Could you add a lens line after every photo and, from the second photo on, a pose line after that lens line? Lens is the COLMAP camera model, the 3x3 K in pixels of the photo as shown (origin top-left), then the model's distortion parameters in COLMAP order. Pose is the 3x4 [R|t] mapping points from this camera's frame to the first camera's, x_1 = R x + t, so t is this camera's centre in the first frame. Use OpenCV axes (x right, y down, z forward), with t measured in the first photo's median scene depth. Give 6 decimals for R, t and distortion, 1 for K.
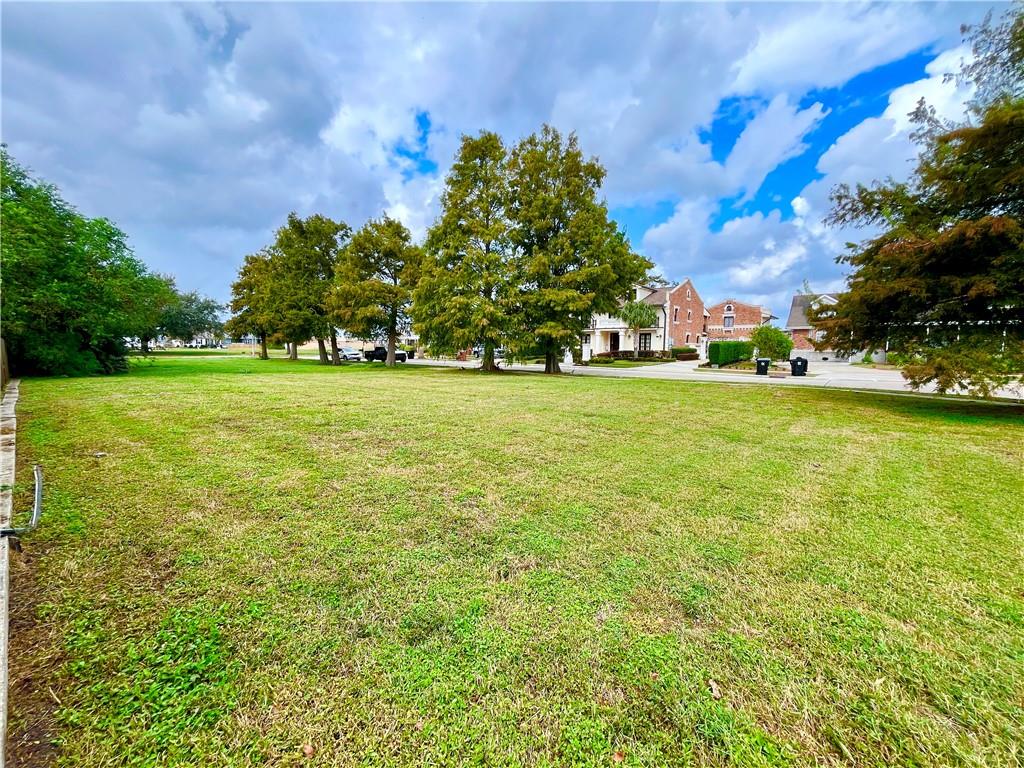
lens RADIAL K [[414.7, 0, 496.7], [0, 414.7, 384.4], [0, 0, 1]] dist [0.000239, -0.000146]
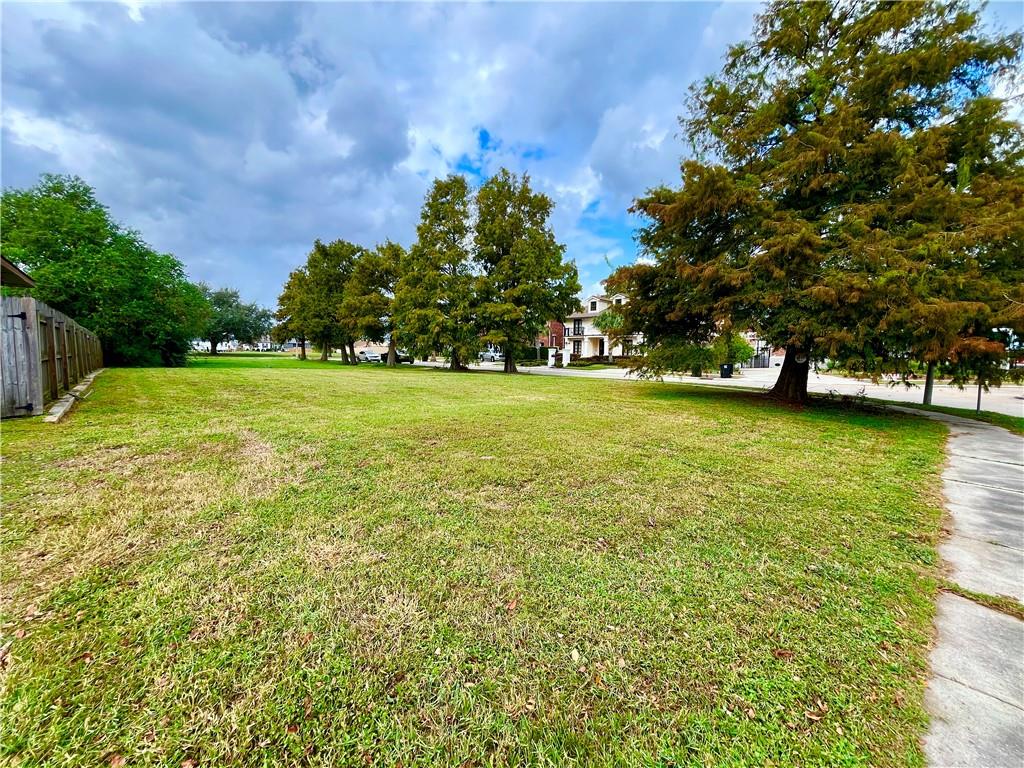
lens RADIAL K [[417.7, 0, 512.3], [0, 417.7, 381.9], [0, 0, 1]] dist [-0.024625, 0.000085]
pose [[0.993669, 0.019018, -0.110724, 0.199686], [-0.021649, 0.999510, -0.022608, 0.018758], [0.110240, 0.024862, 0.993594, -0.127030]]
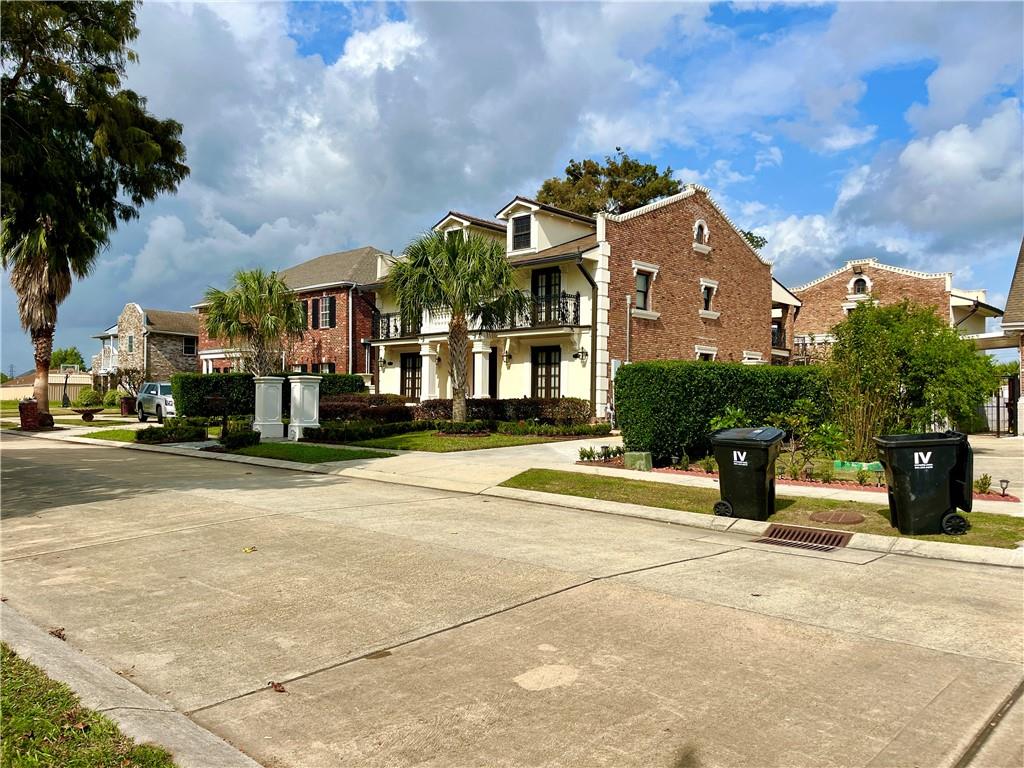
lens RADIAL K [[762.8, 0, 512.0], [0, 762.8, 384.0], [0, 0, 1]] dist [0.067526, -0.089527]
pose [[0.999206, 0.000836, -0.039833, 0.387731], [-0.005297, 0.993691, -0.112025, -0.030849], [0.039488, 0.112147, 0.992907, 0.454541]]
